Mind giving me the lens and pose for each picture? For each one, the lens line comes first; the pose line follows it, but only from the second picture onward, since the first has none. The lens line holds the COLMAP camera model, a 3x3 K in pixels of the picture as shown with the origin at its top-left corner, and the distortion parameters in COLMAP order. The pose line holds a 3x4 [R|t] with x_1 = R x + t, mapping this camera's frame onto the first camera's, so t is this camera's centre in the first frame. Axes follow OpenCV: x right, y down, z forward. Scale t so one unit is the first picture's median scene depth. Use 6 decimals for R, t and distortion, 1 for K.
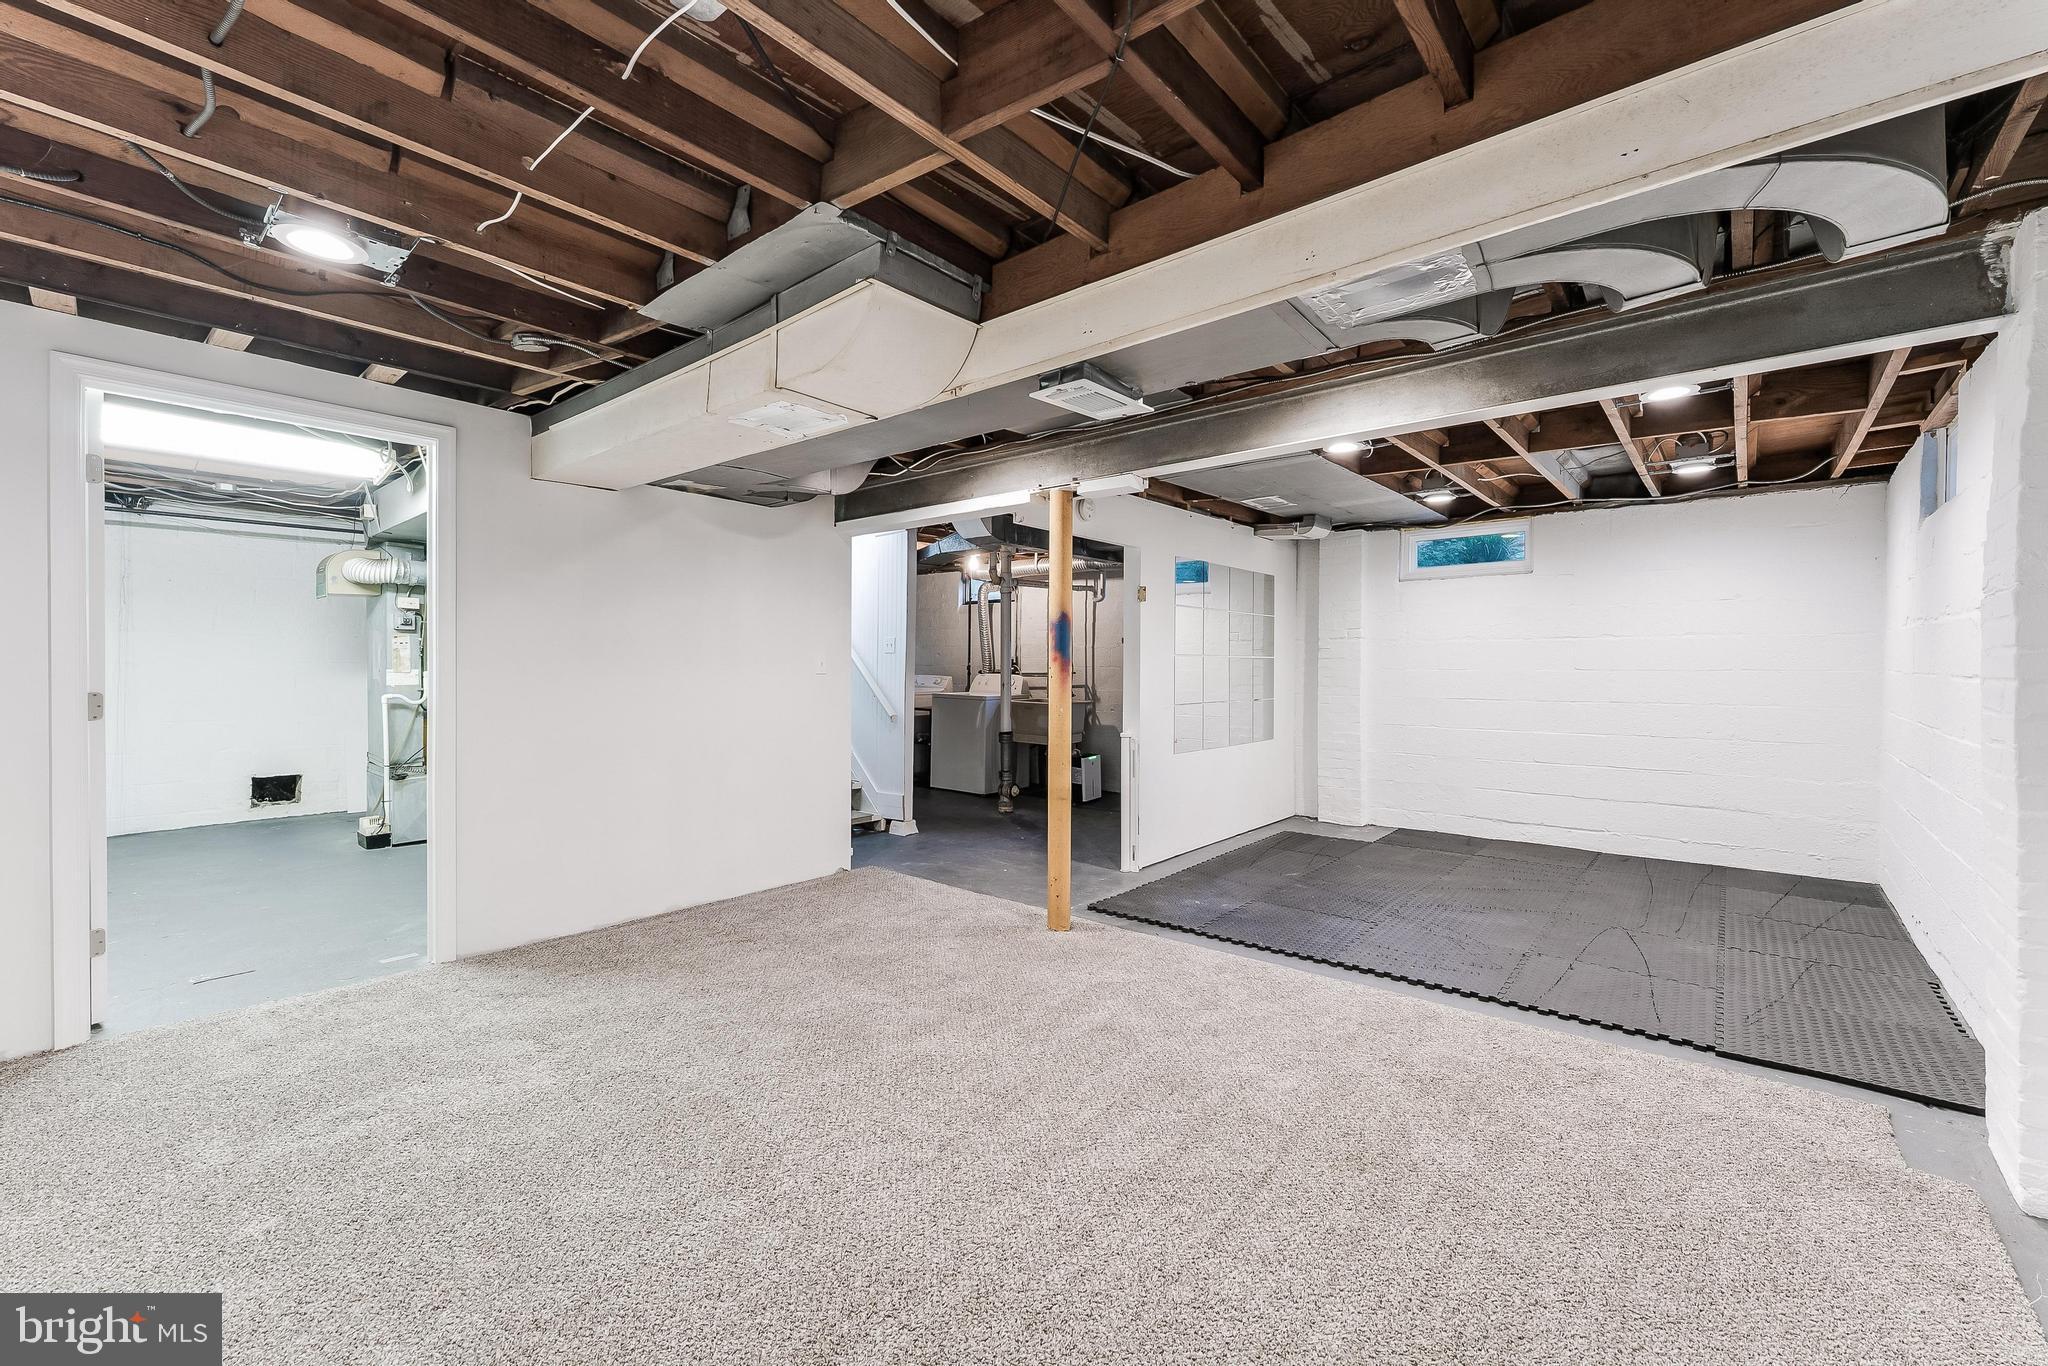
lens RADIAL K [[831.6, 0, 1040.7], [0, 831.6, 645.7], [0, 0, 1]] dist [0.000206, -0.000033]
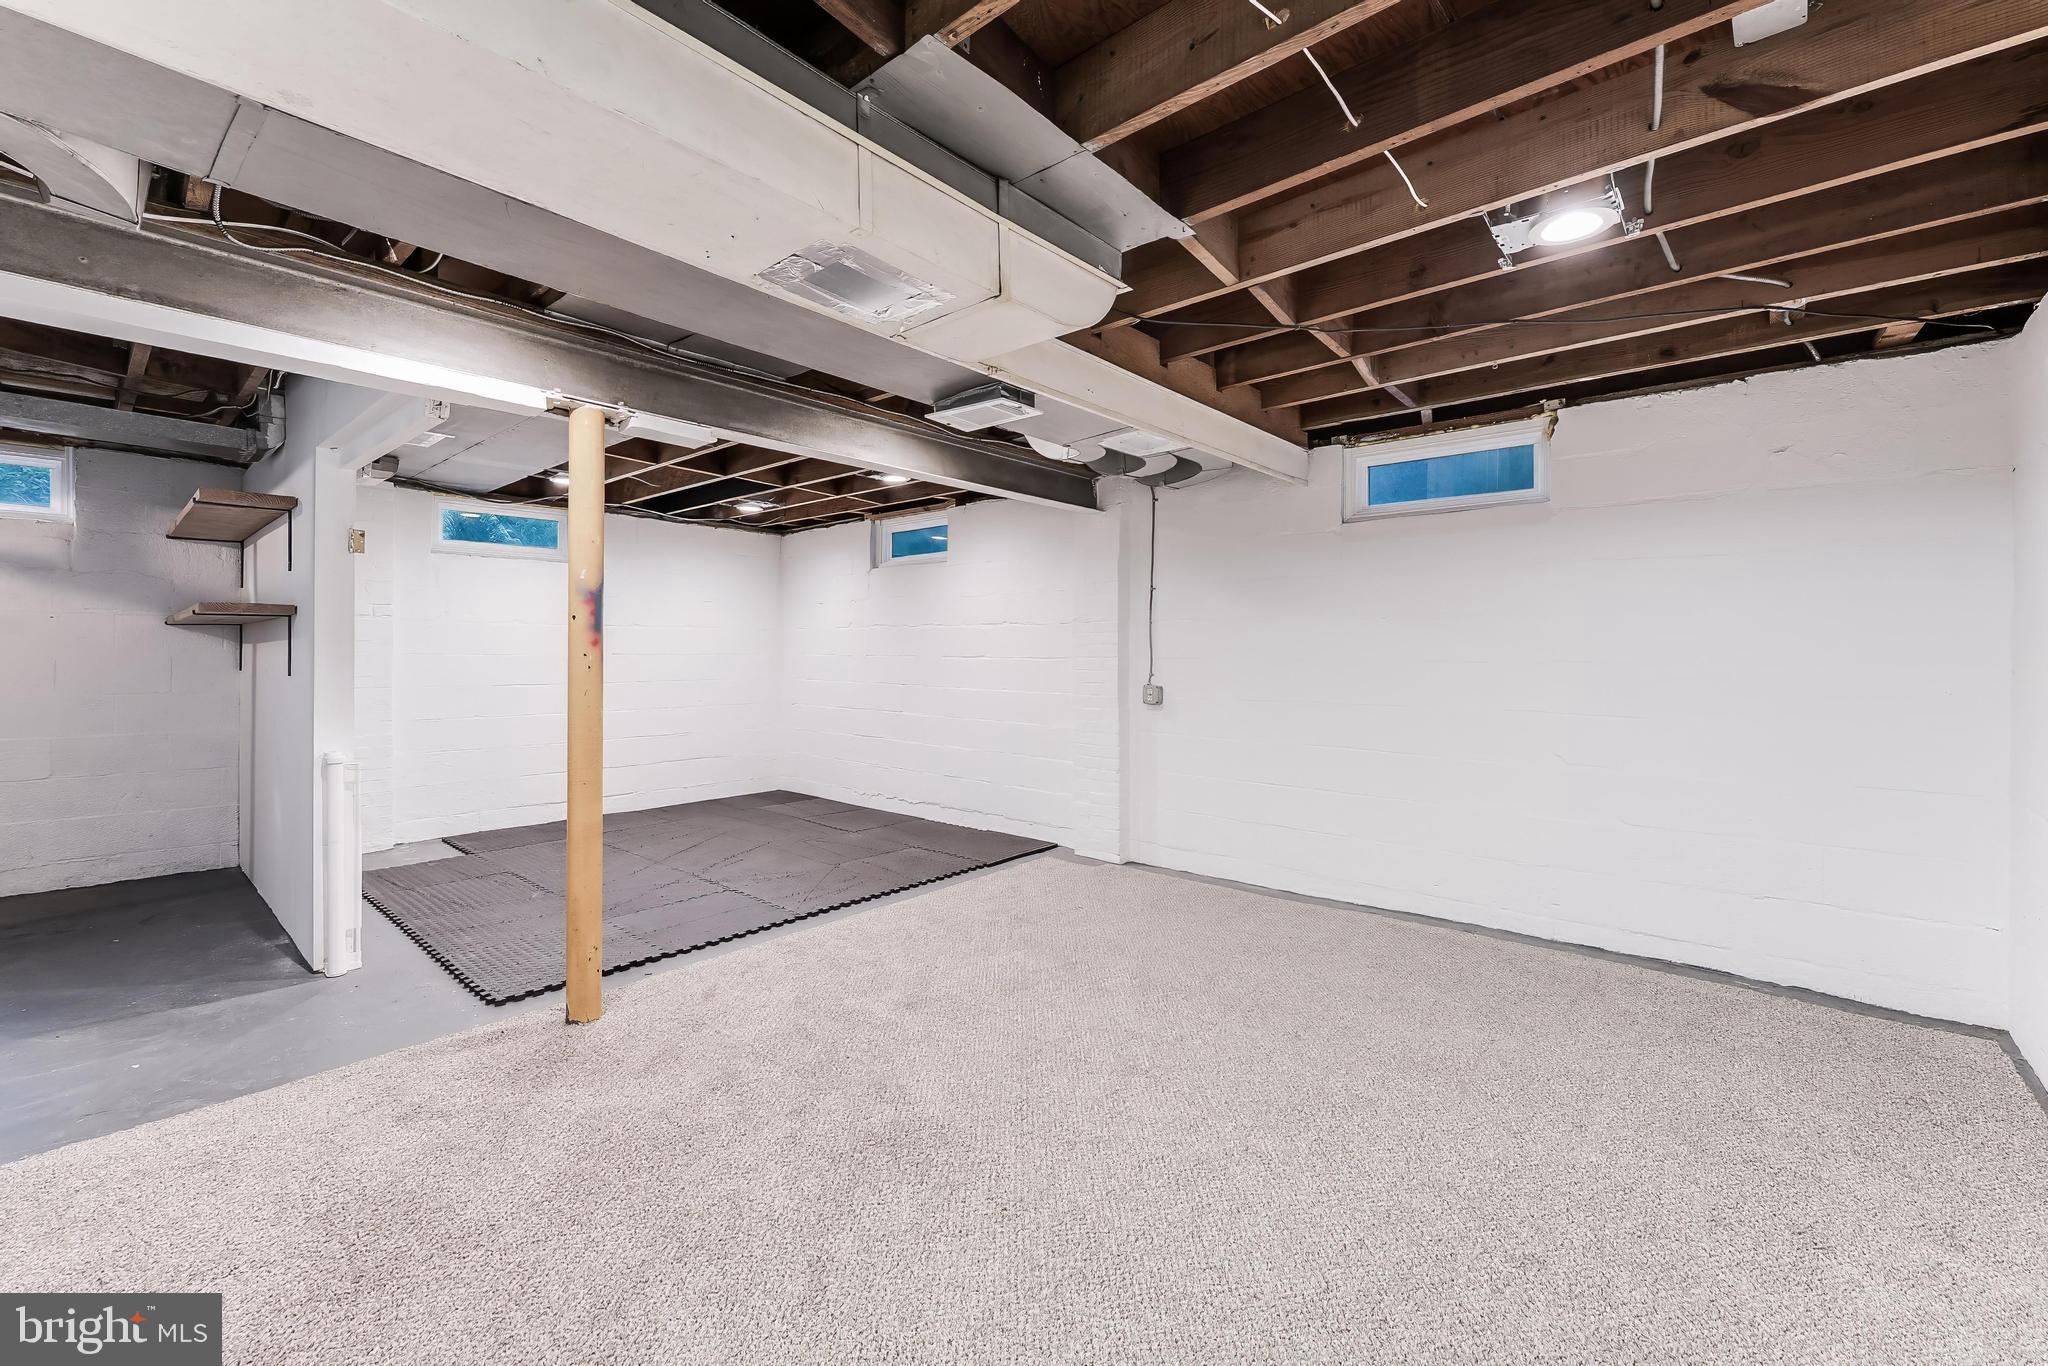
lens RADIAL K [[831.6, 0, 1040.7], [0, 831.6, 645.7], [0, 0, 1]] dist [0.000206, -0.000033]
pose [[0.014262, 0.001078, 0.999898, -0.950602], [-0.029969, 0.999551, -0.000650, 0.006231], [-0.999449, -0.029956, 0.014288, 0.825256]]
